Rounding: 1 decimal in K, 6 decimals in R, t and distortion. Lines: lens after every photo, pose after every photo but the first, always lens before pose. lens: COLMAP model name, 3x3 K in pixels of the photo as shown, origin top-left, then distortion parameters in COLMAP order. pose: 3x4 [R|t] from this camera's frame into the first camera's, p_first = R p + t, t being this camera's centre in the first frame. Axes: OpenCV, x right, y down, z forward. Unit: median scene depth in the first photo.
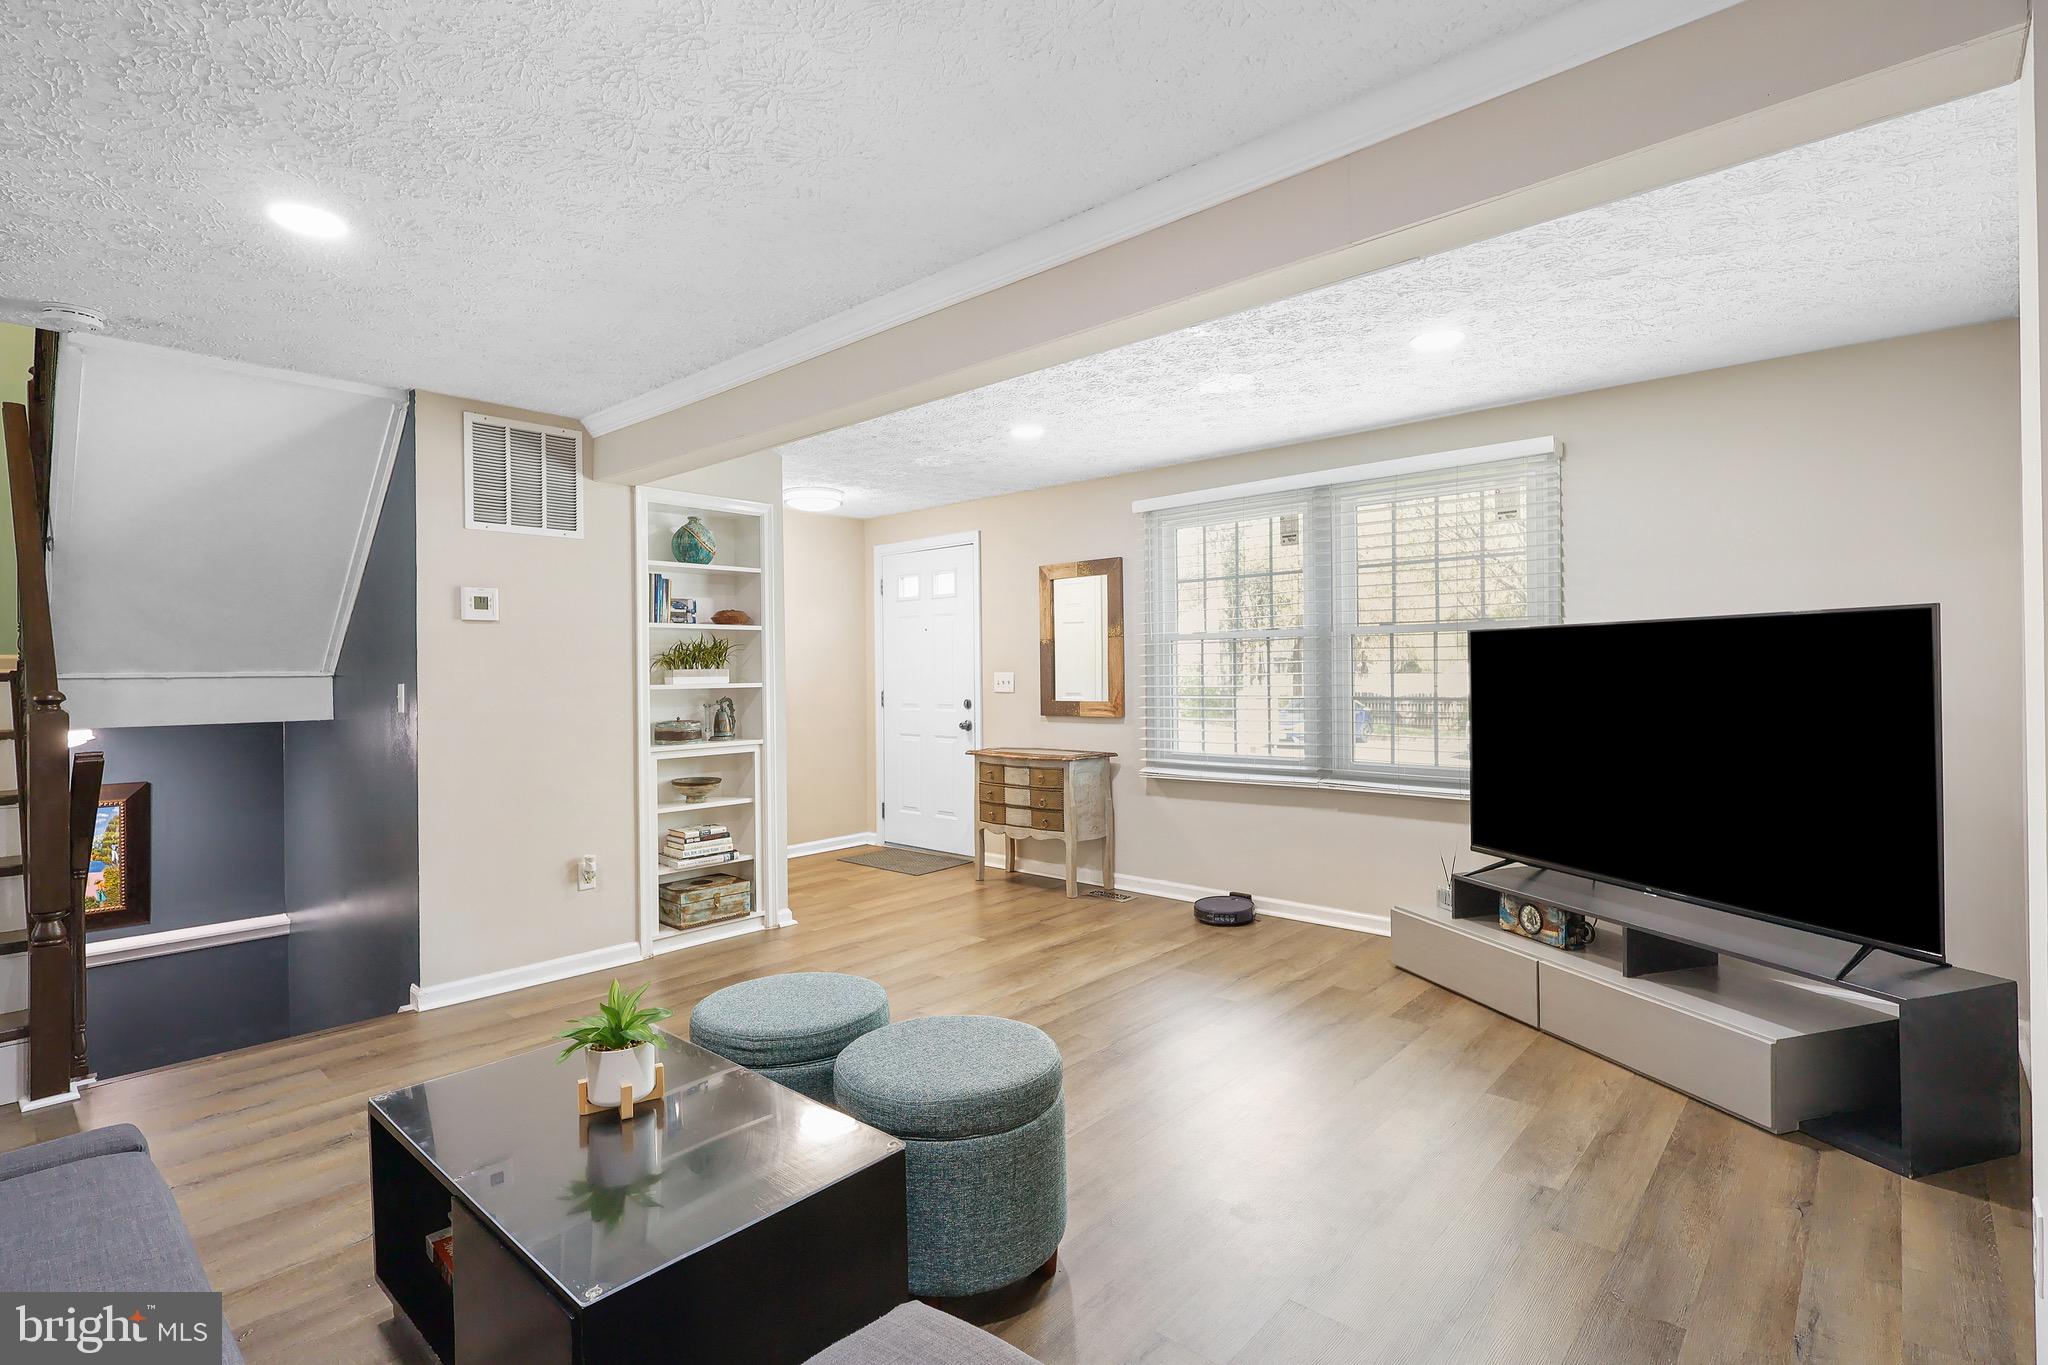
lens RADIAL K [[950.4, 0, 1023.2], [0, 950.4, 679.1], [0, 0, 1]] dist [-0.001100, 0.000484]
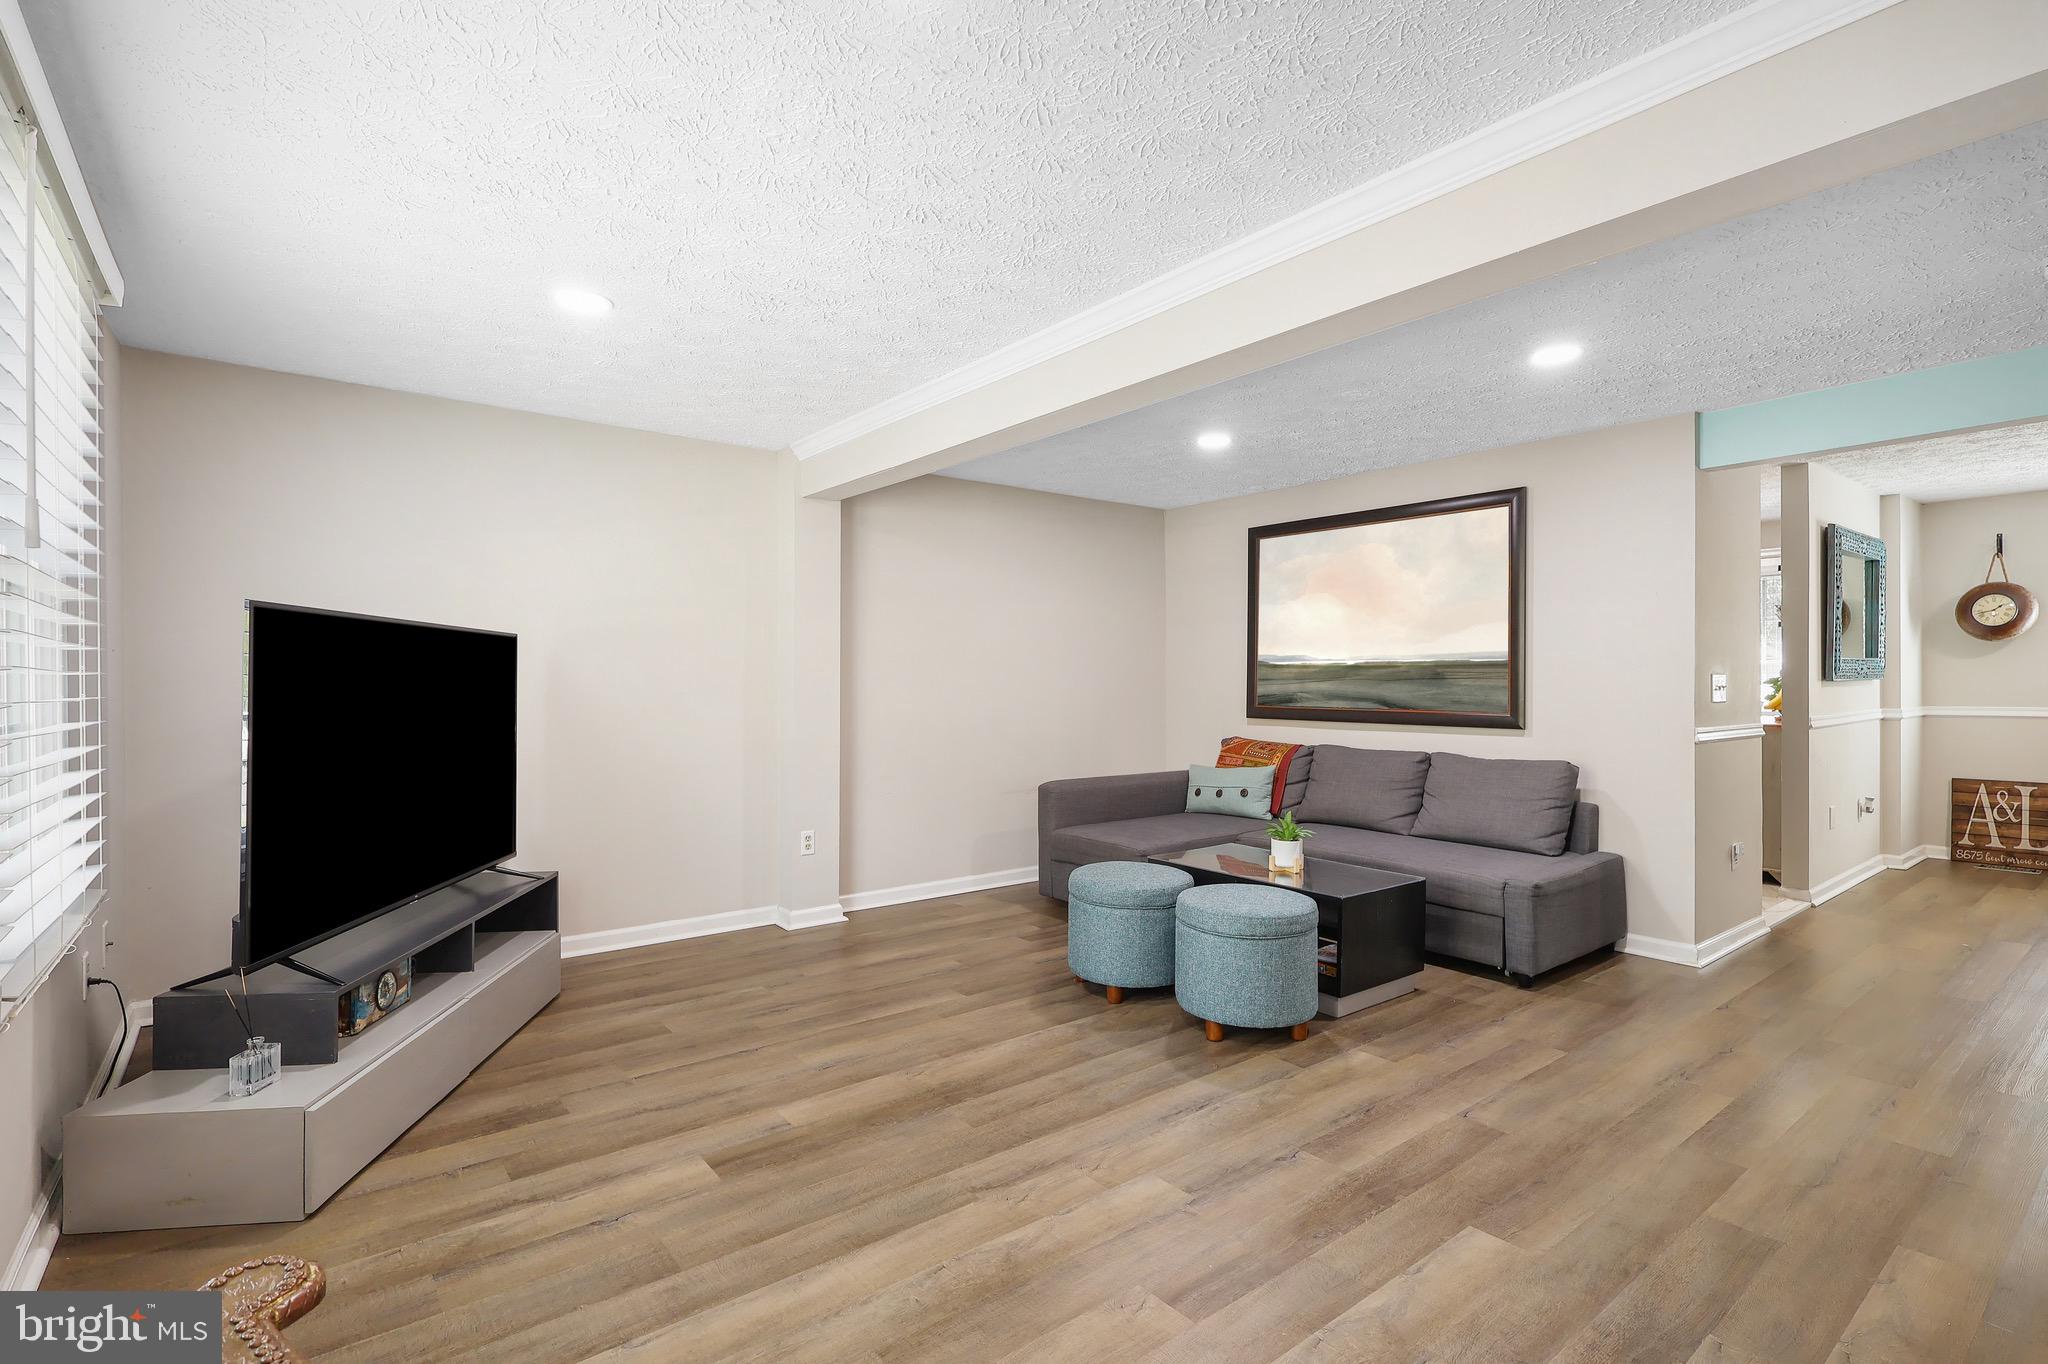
lens RADIAL K [[950.4, 0, 1020.1], [0, 950.4, 681.8], [0, 0, 1]] dist [-0.001100, 0.000484]
pose [[-0.985027, 0.010823, 0.172058, -0.108476], [0.010825, 0.999941, -0.000925, 0.006888], [-0.172058, 0.000952, -0.985086, 1.602180]]
